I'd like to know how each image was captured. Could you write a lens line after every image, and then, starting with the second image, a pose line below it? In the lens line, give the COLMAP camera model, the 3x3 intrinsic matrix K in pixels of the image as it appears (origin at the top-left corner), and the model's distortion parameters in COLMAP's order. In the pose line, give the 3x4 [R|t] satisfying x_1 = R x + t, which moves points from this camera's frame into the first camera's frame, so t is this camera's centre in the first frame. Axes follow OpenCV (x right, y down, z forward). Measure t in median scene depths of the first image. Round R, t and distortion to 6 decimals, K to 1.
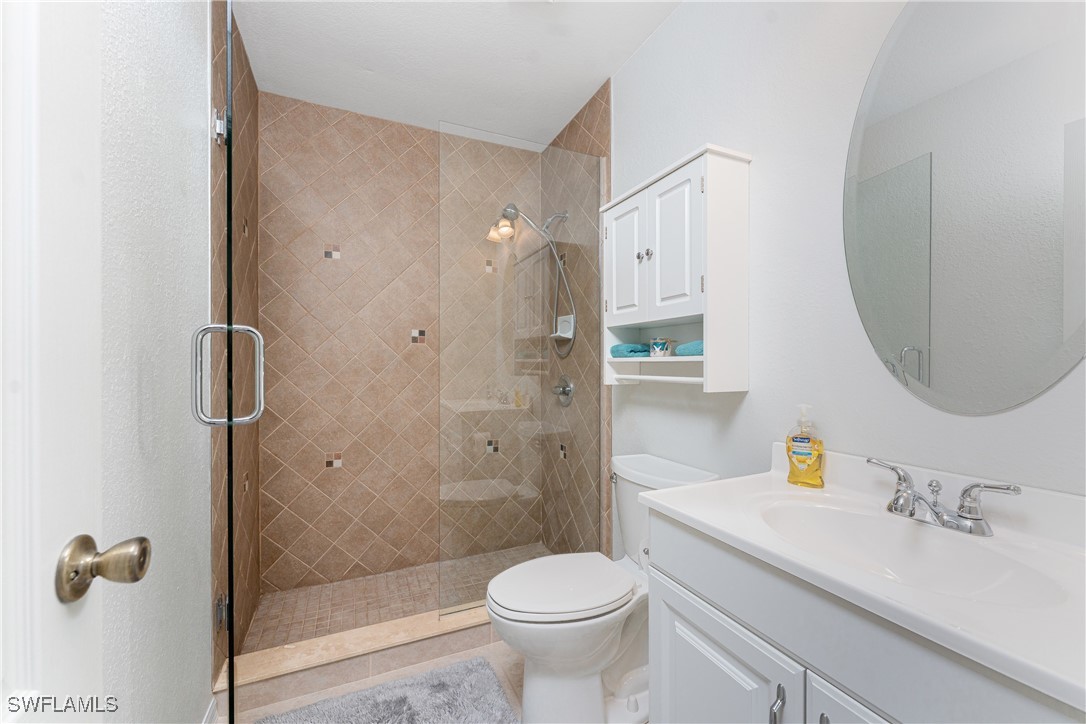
lens RADIAL K [[444.4, 0, 541.3], [0, 444.4, 360.5], [0, 0, 1]] dist [0.000694, 0.000002]
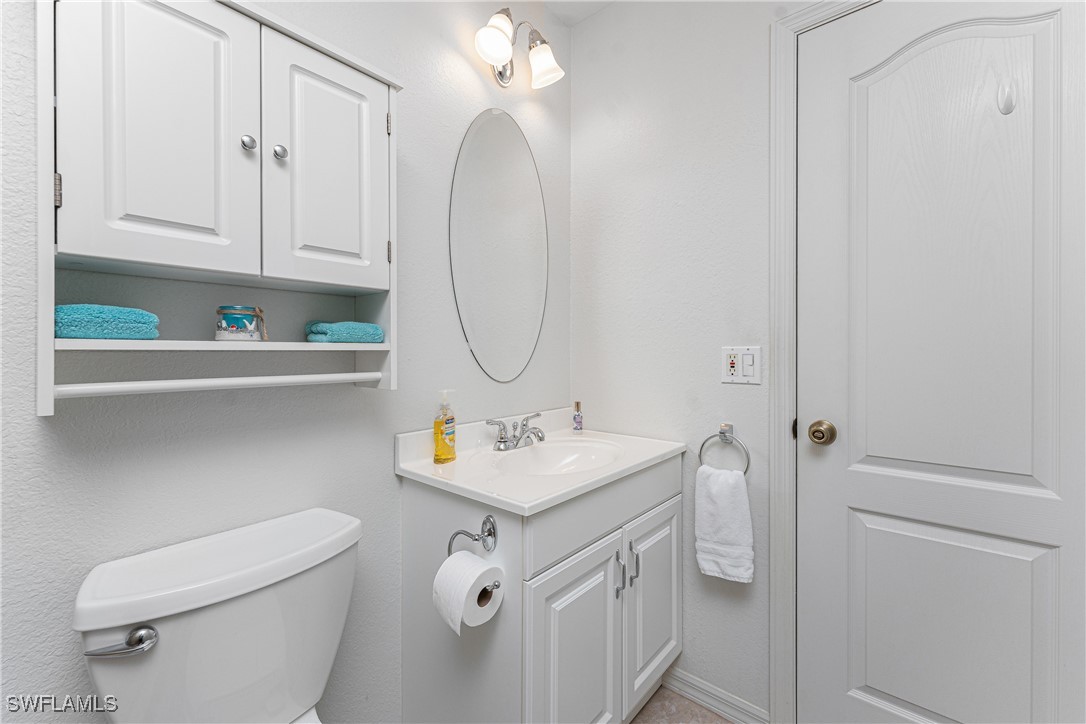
lens RADIAL K [[444.4, 0, 541.3], [0, 444.4, 360.5], [0, 0, 1]] dist [0.000694, 0.000002]
pose [[-0.403780, -0.015278, 0.914729, -0.529556], [0.001443, 0.999849, 0.017337, 0.006466], [-0.914855, 0.008320, -0.403697, 1.229360]]
